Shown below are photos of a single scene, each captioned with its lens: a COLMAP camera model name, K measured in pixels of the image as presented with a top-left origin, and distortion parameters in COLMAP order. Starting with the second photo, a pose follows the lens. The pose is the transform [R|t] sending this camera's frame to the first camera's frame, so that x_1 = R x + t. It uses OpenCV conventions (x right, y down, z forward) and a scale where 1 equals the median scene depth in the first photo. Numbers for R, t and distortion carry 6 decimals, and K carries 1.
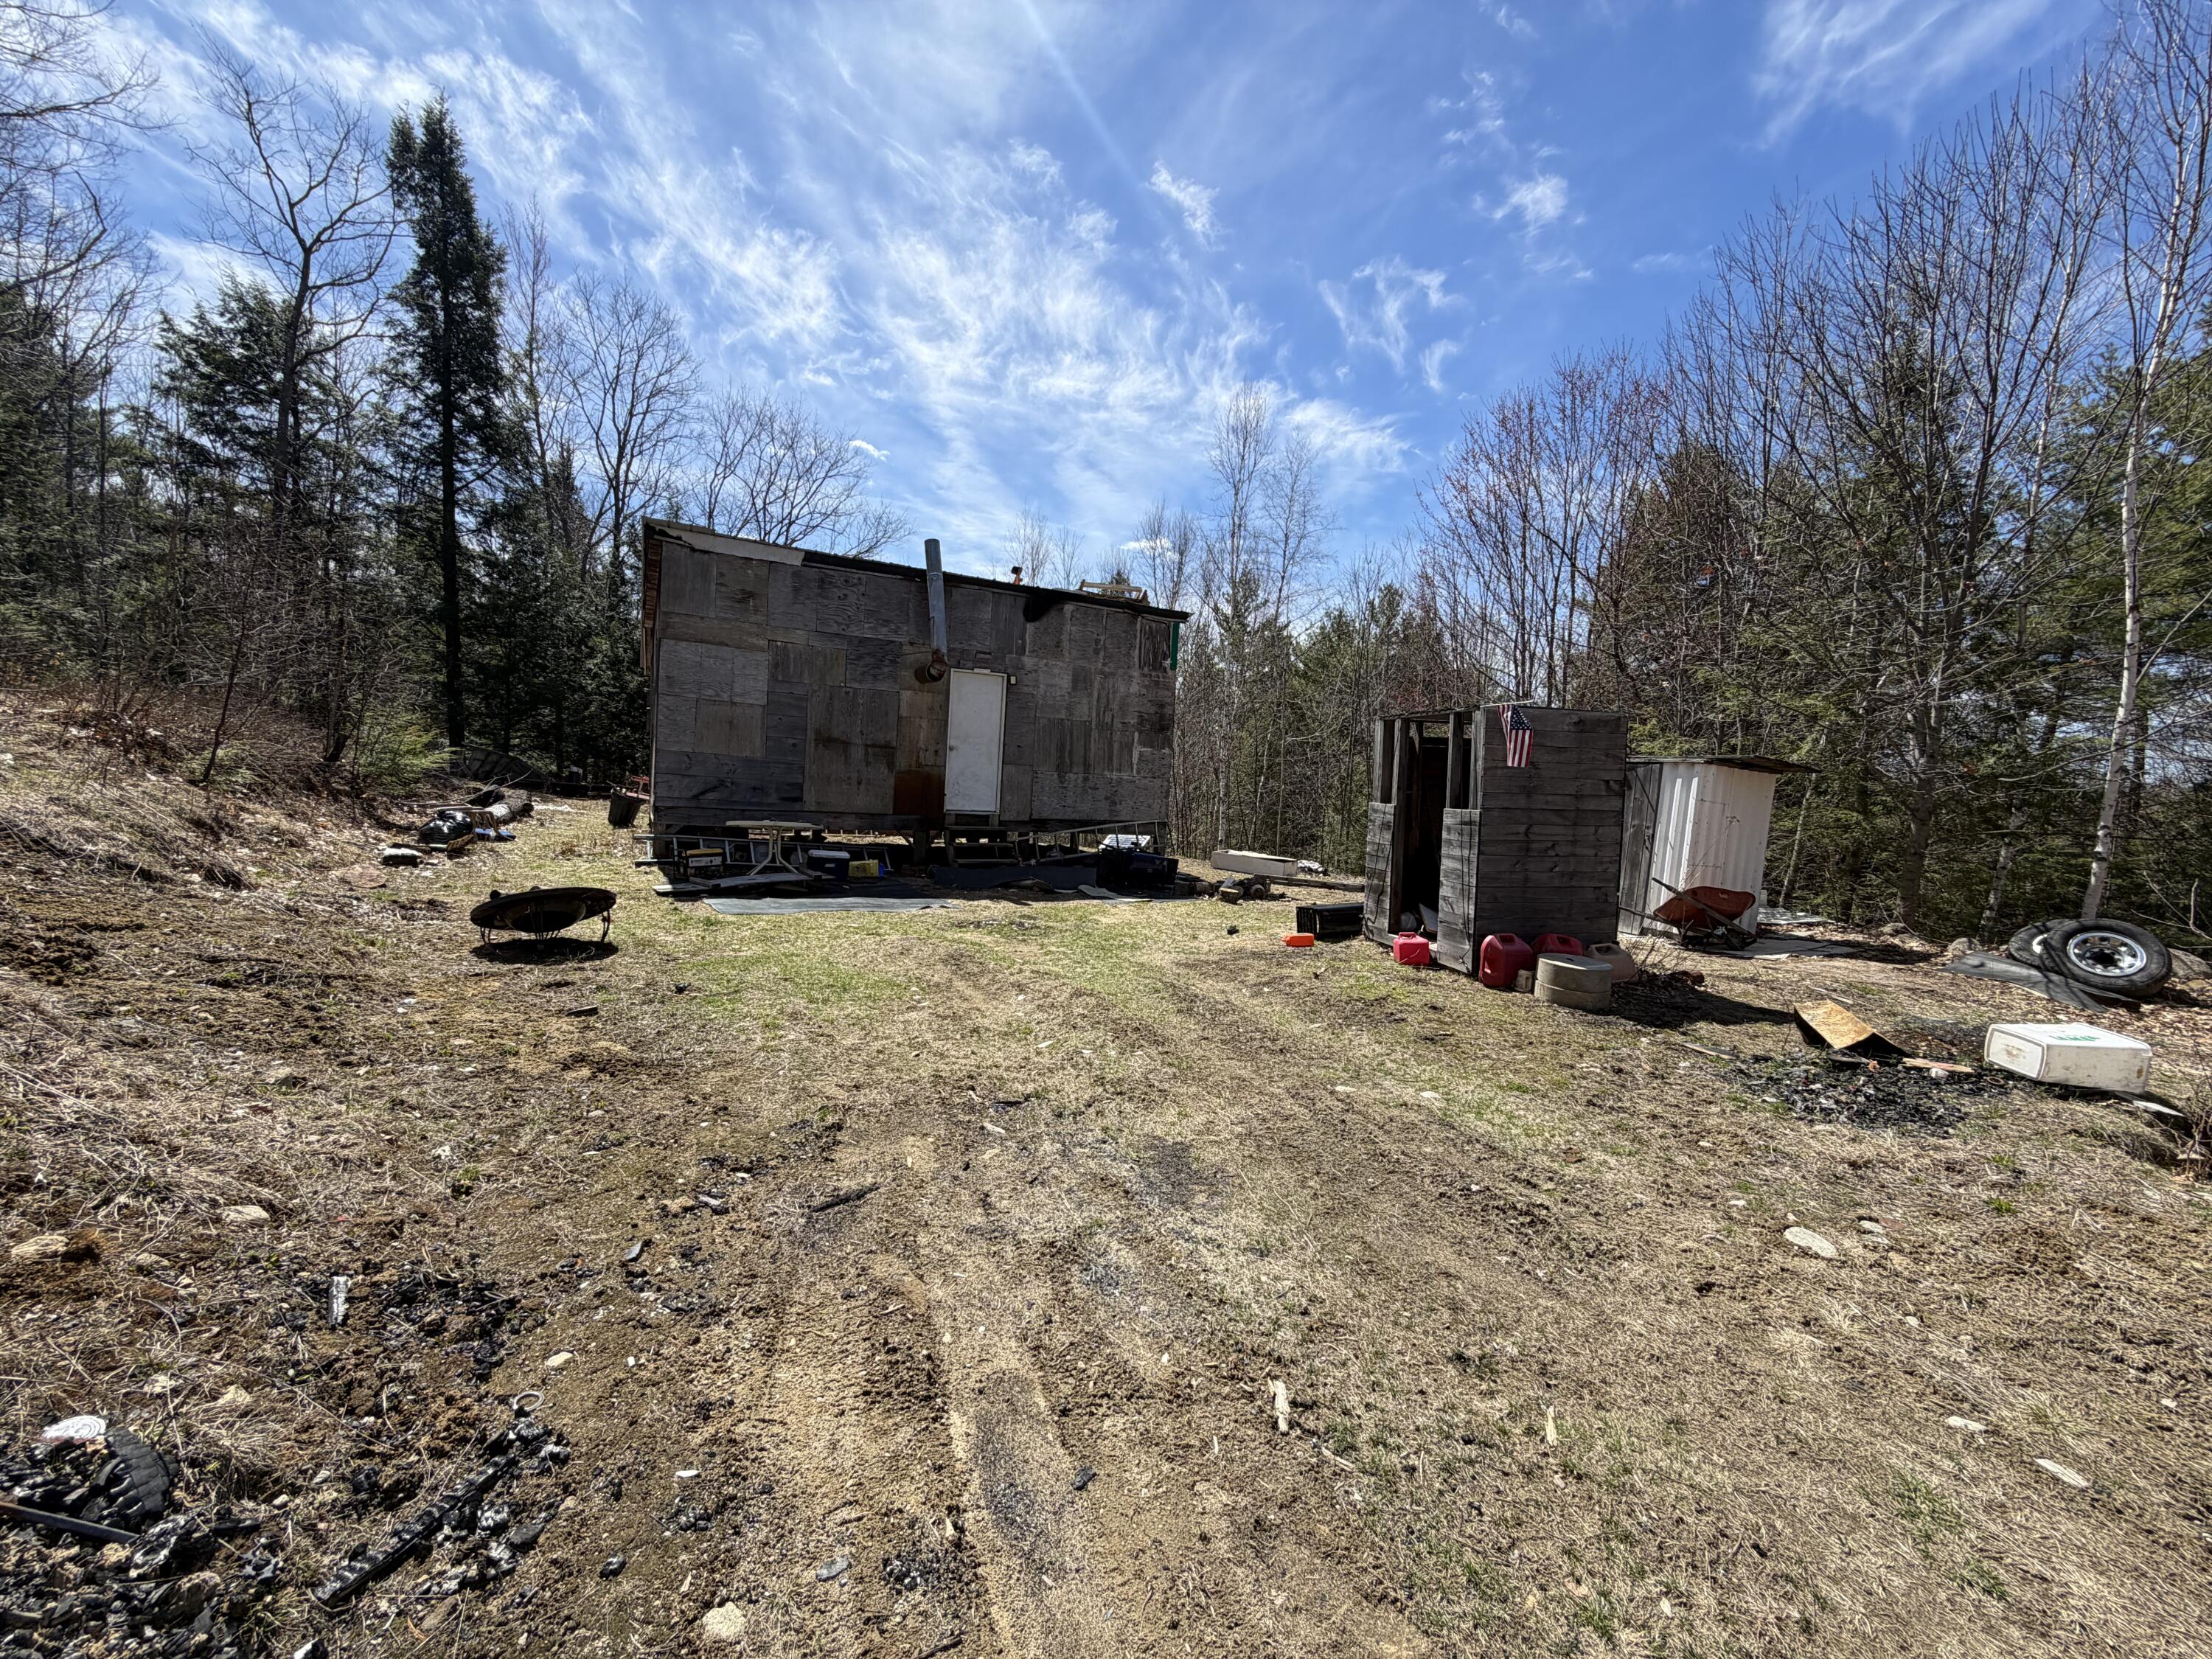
lens RADIAL K [[872.3, 0, 1106.3], [0, 872.3, 825.3], [0, 0, 1]] dist [-0.004457, -0.000052]
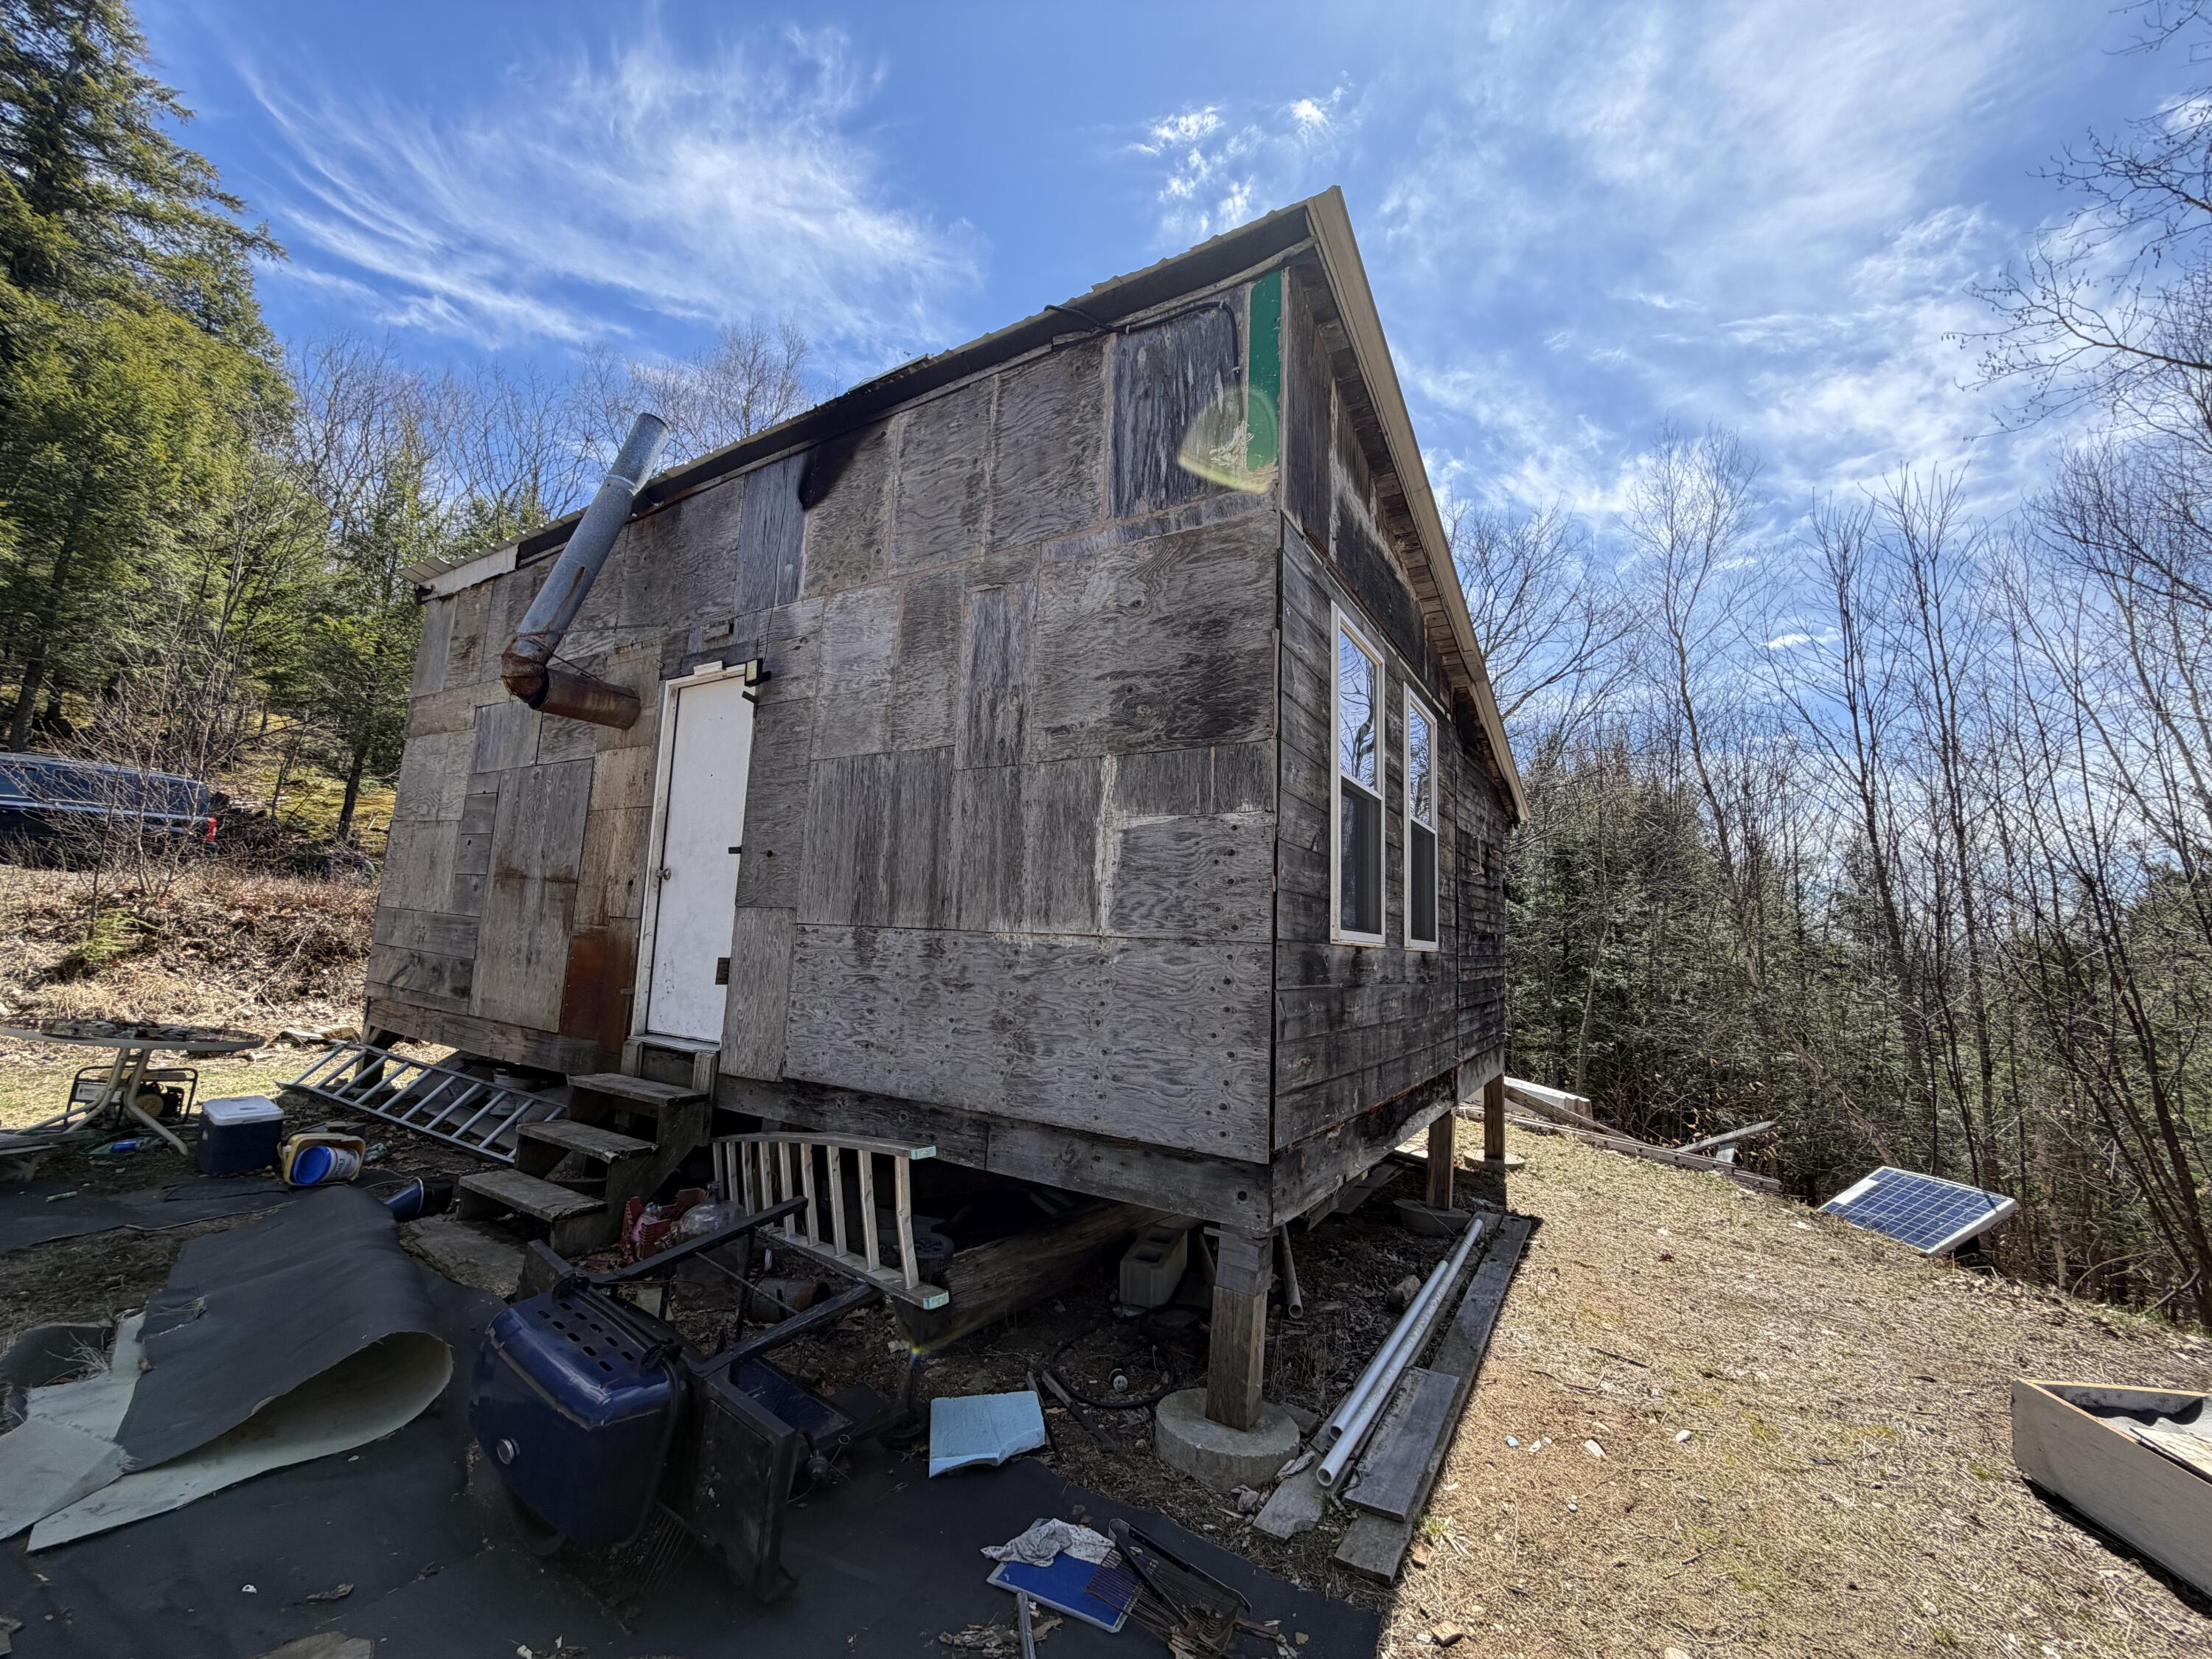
lens RADIAL K [[872.3, 0, 1099.1], [0, 872.3, 808.0], [0, 0, 1]] dist [-0.004457, -0.000052]
pose [[0.999423, -0.017938, 0.028831, 0.020411], [0.023340, 0.979603, -0.199585, -0.032902], [-0.024662, 0.200142, 0.979456, 0.643015]]
